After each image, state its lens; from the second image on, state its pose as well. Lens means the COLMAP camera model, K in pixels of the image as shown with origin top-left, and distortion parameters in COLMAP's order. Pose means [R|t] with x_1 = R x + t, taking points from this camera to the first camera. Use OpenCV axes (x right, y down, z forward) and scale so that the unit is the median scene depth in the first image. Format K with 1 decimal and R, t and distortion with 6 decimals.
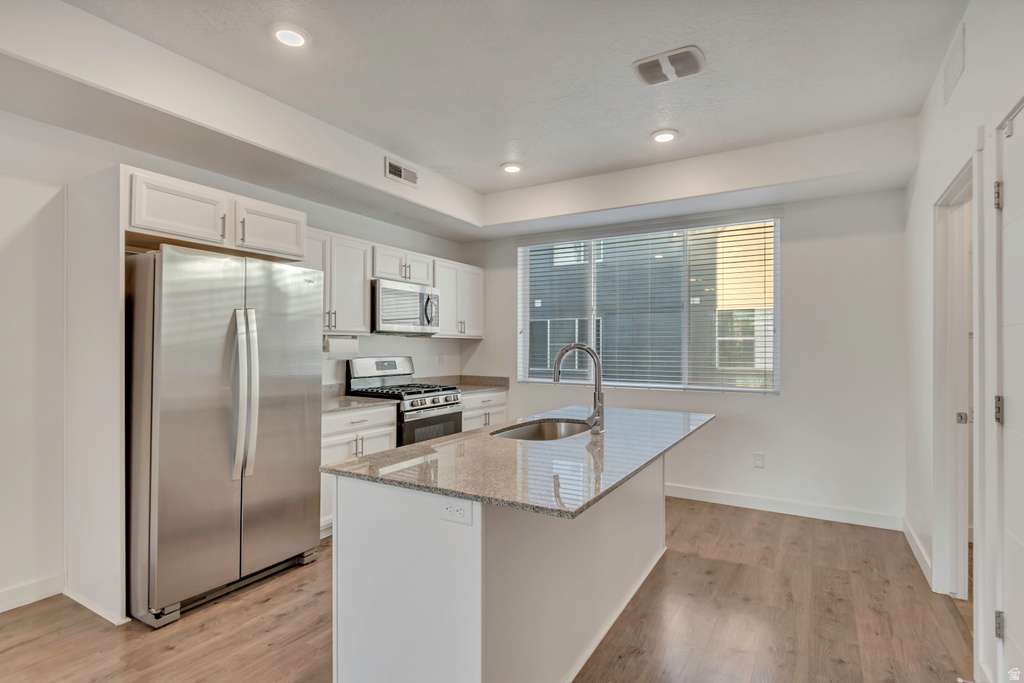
lens RADIAL K [[520.4, 0, 509.1], [0, 520.4, 345.7], [0, 0, 1]] dist [0.003909, 0.000637]
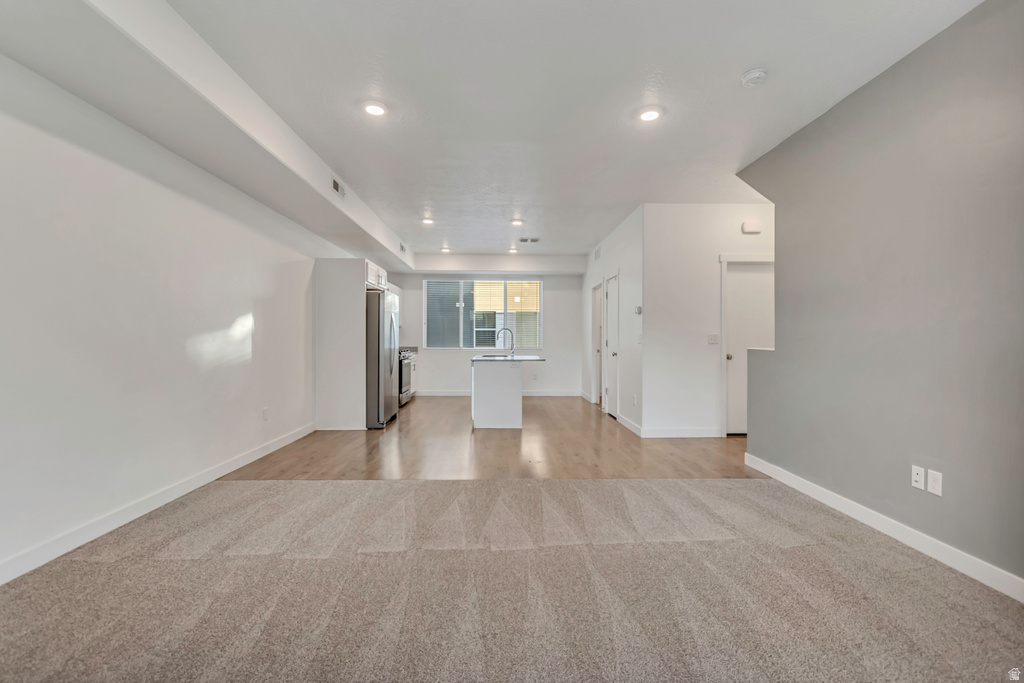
lens RADIAL K [[520.4, 0, 512.5], [0, 520.4, 340.0], [0, 0, 1]] dist [0.003909, 0.000637]
pose [[0.836191, -0.003811, 0.548426, -1.118281], [0.002282, 0.999991, 0.003470, 0.042915], [-0.548434, -0.001650, 0.836192, -1.170704]]
